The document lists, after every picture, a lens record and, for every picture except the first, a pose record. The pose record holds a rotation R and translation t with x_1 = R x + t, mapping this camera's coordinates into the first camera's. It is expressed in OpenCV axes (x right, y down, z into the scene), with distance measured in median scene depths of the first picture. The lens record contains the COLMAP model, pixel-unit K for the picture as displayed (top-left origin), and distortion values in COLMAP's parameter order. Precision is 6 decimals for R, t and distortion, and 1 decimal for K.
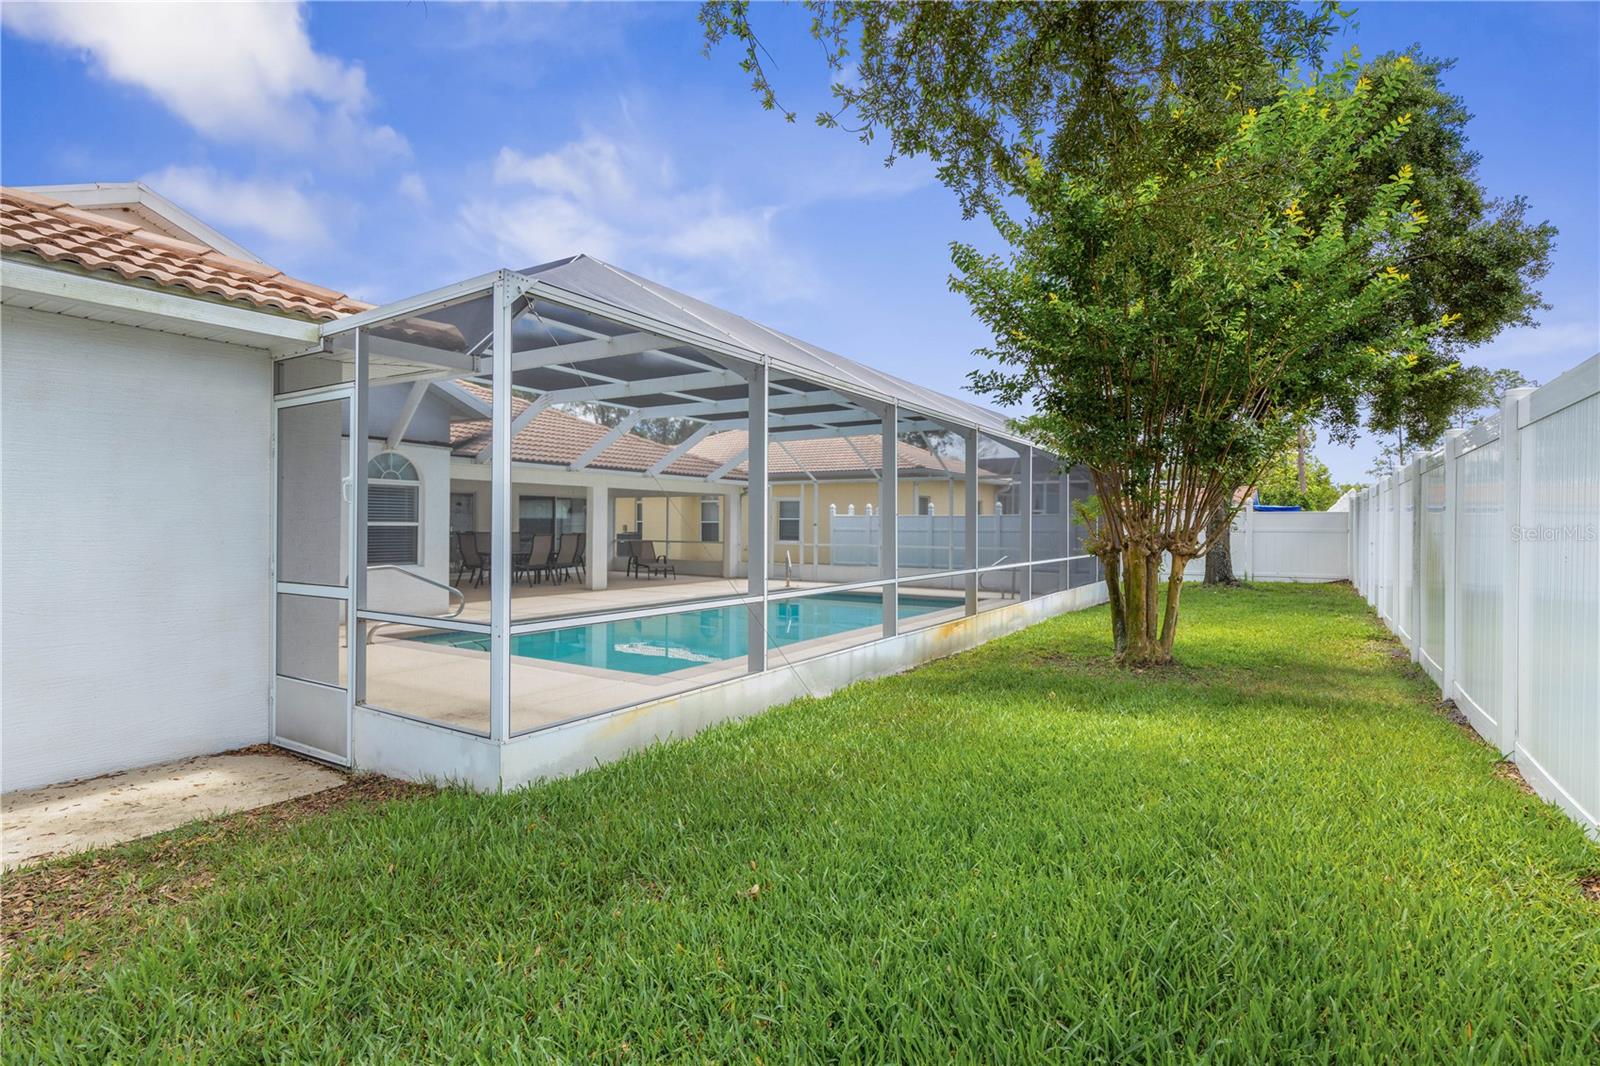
lens RADIAL K [[792.2, 0, 800.0], [0, 792.2, 533.0], [0, 0, 1]] dist [0.000784, 0.000018]
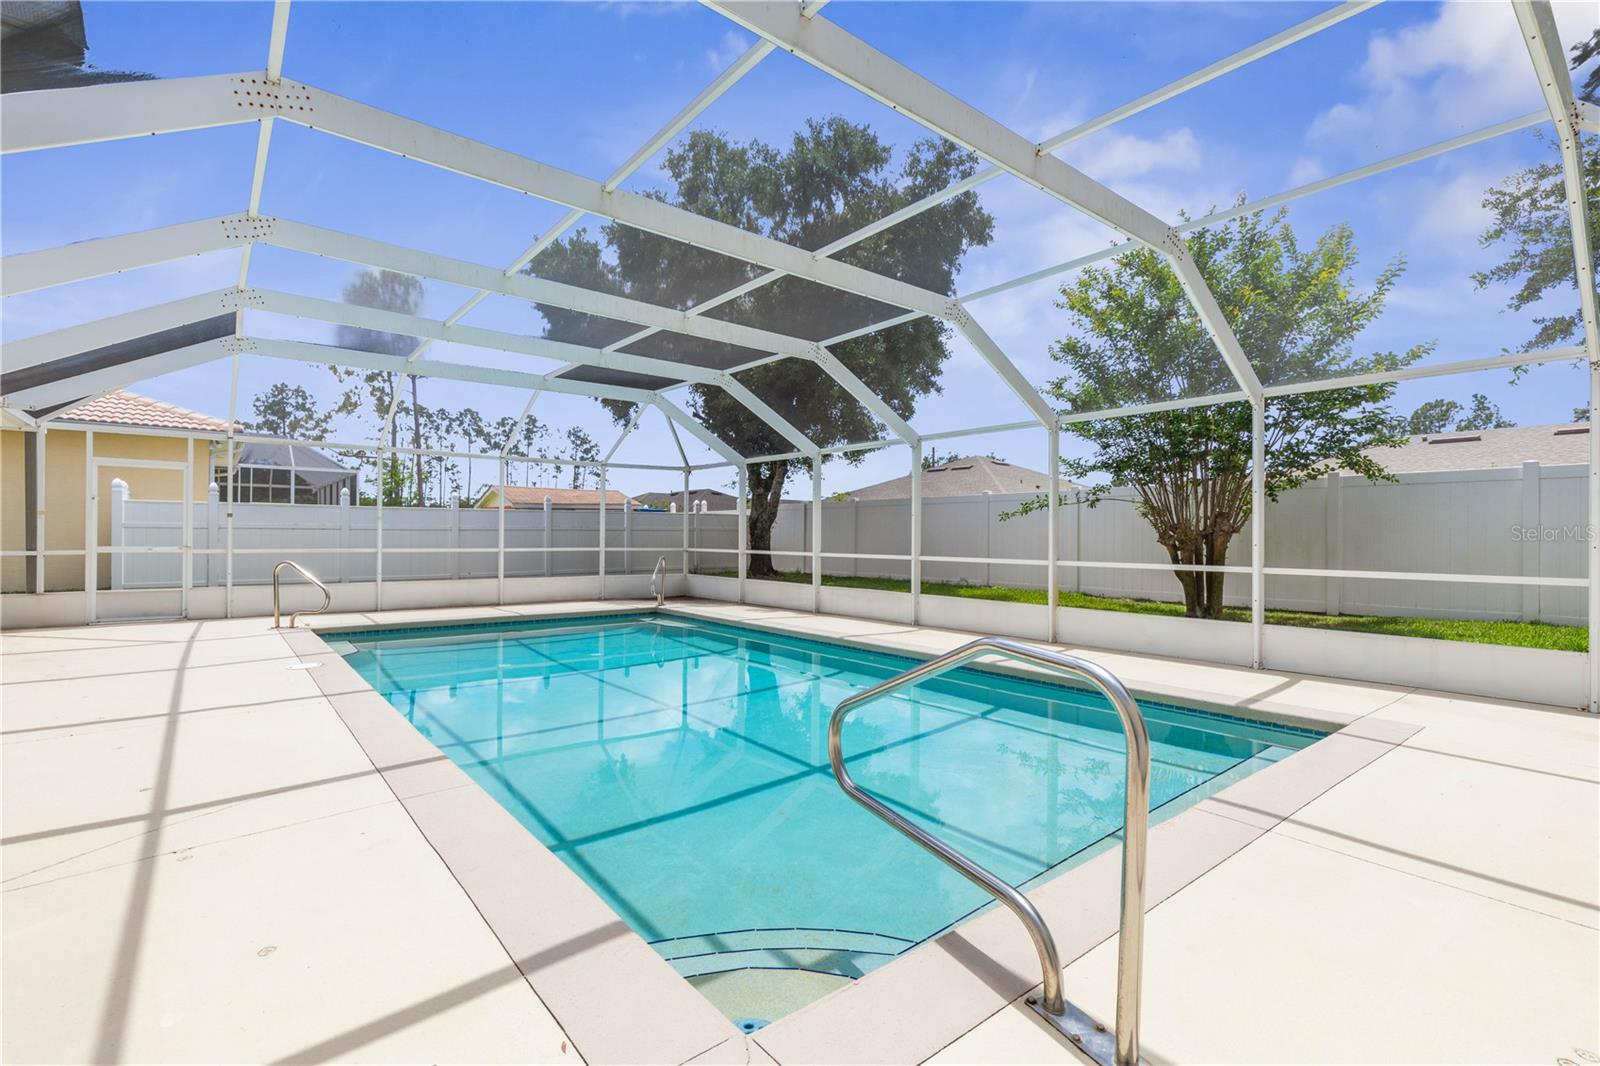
lens RADIAL K [[729.4, 0, 815.5], [0, 729.4, 535.9], [0, 0, 1]] dist [0.009336, -0.000195]
pose [[0.313715, -0.003772, 0.949510, -0.370718], [0.003502, 0.999990, 0.002816, 0.004568], [-0.949511, 0.002441, 0.313725, 0.490617]]
